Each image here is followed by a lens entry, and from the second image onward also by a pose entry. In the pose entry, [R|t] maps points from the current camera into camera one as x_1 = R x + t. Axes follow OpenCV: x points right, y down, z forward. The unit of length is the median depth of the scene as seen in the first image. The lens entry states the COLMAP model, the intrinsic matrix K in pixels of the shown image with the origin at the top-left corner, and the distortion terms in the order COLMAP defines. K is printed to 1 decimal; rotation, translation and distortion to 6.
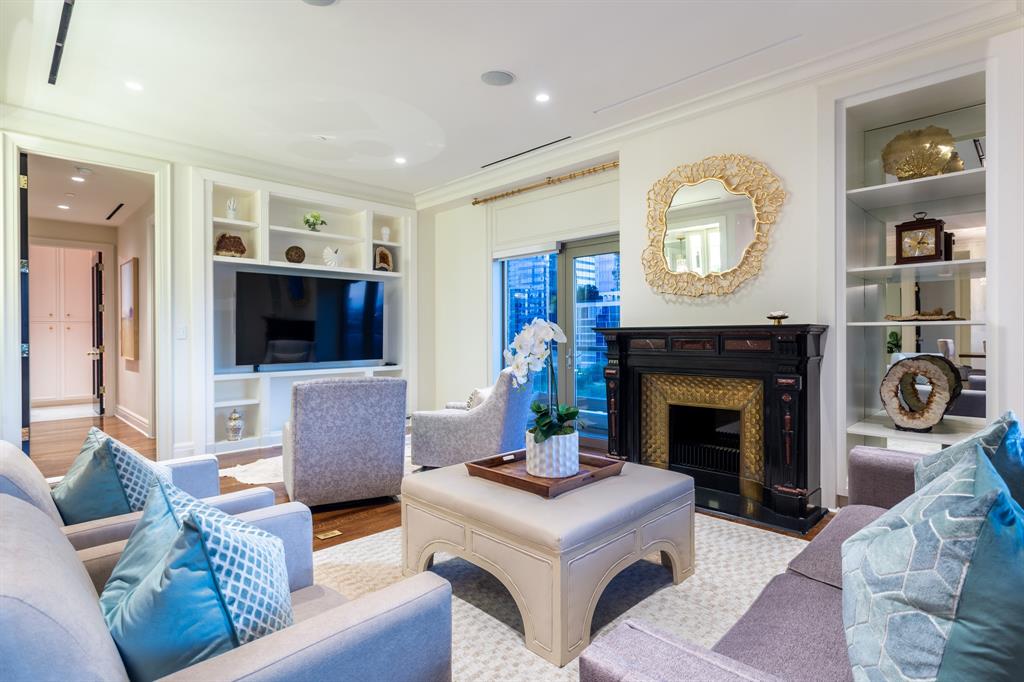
lens RADIAL K [[515.1, 0, 514.1], [0, 515.1, 336.3], [0, 0, 1]] dist [-0.003097, 0.000178]
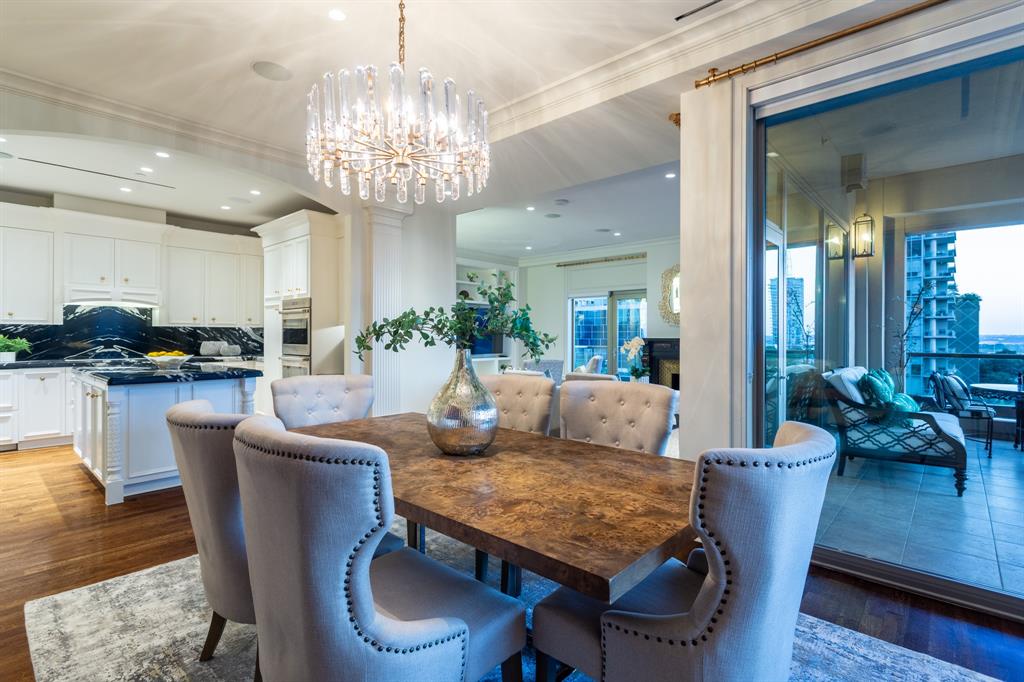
lens RADIAL K [[486.7, 0, 514.4], [0, 486.7, 336.3], [0, 0, 1]] dist [0.003234, 0.000083]
pose [[0.998877, 0.008505, 0.046603, -0.371313], [-0.008405, 0.999962, -0.002361, -0.011828], [-0.046621, 0.001966, 0.998911, -0.825925]]
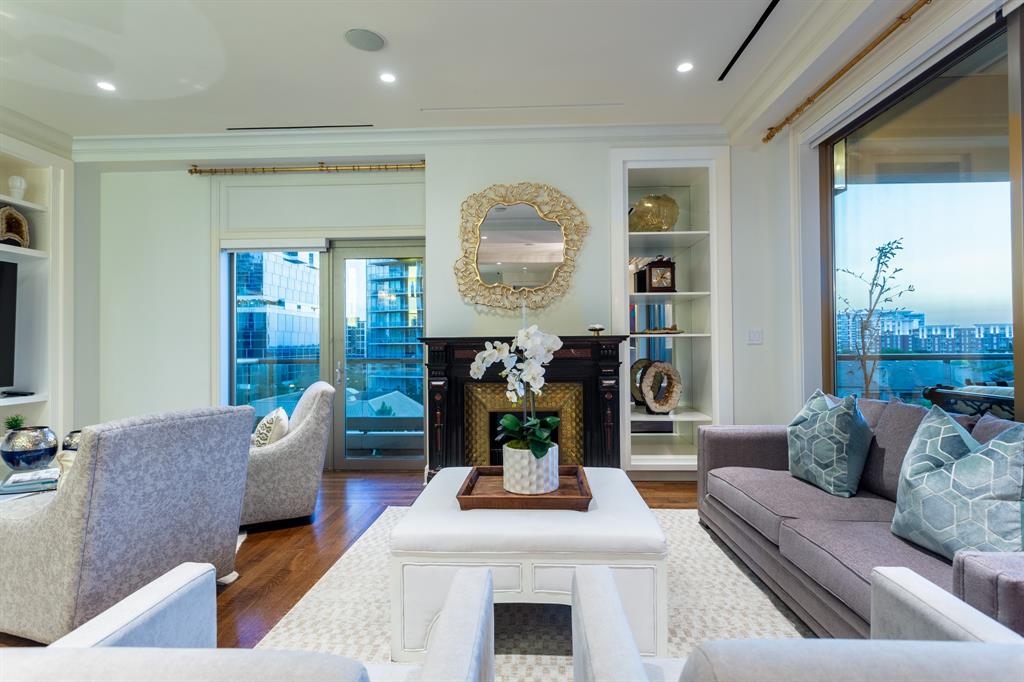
lens RADIAL K [[525.9, 0, 512.9], [0, 525.9, 336.5], [0, 0, 1]] dist [-0.000179, 0.000076]
pose [[0.737802, 0.007173, 0.674979, -0.303690], [0.007339, 0.999799, -0.018646, 0.000668], [-0.674977, 0.018711, 0.737601, 0.149318]]
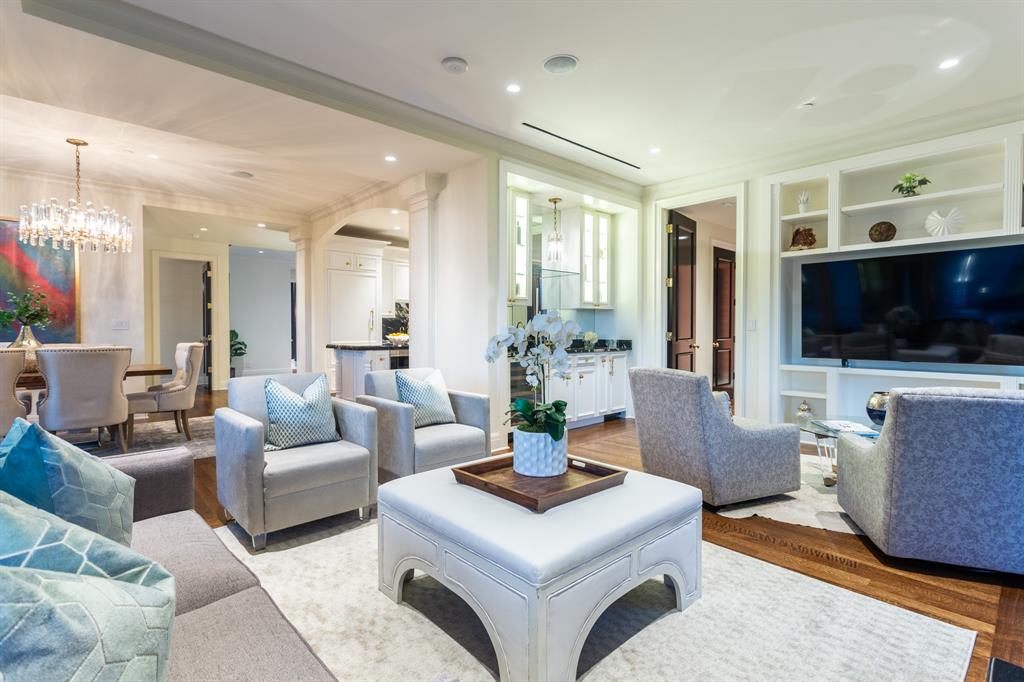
lens RADIAL K [[486.7, 0, 514.4], [0, 486.7, 336.3], [0, 0, 1]] dist [0.003234, 0.000083]
pose [[-0.040412, 0.021923, -0.998943, 0.454097], [-0.004035, 0.999748, 0.022104, -0.003890], [0.999175, 0.004924, -0.040314, 0.492201]]
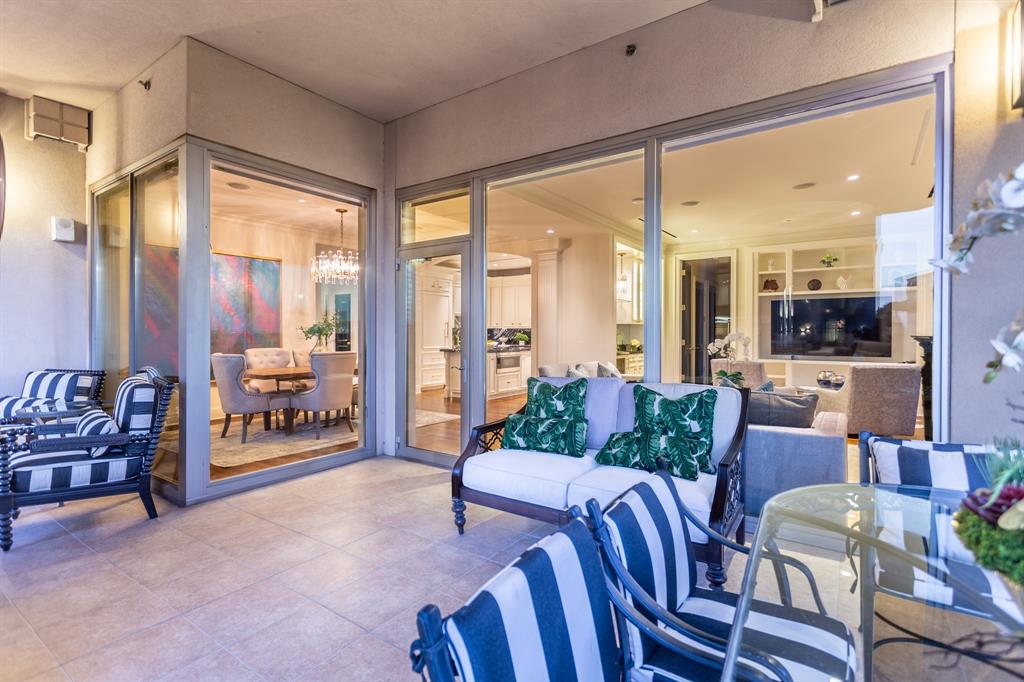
lens RADIAL K [[486.7, 0, 514.4], [0, 486.7, 336.3], [0, 0, 1]] dist [0.003234, 0.000083]
pose [[0.165741, 0.011485, -0.986102, 0.970008], [-0.006686, 0.999922, 0.010523, -0.017790], [0.986147, 0.004849, 0.165805, -0.130453]]
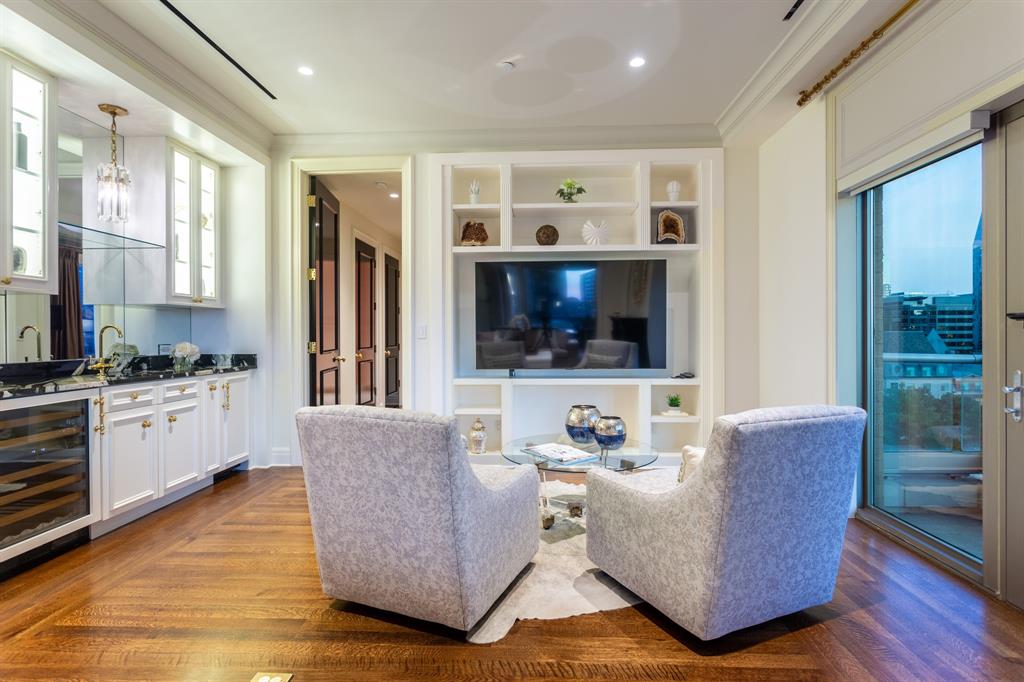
lens RADIAL K [[497.2, 0, 514.8], [0, 497.2, 336.0], [0, 0, 1]] dist [-0.005535, 0.001595]
pose [[0.669185, 0.003175, -0.743089, 0.142792], [-0.001415, 0.999995, 0.002998, -0.002866], [0.743095, -0.000955, 0.669185, 0.496020]]
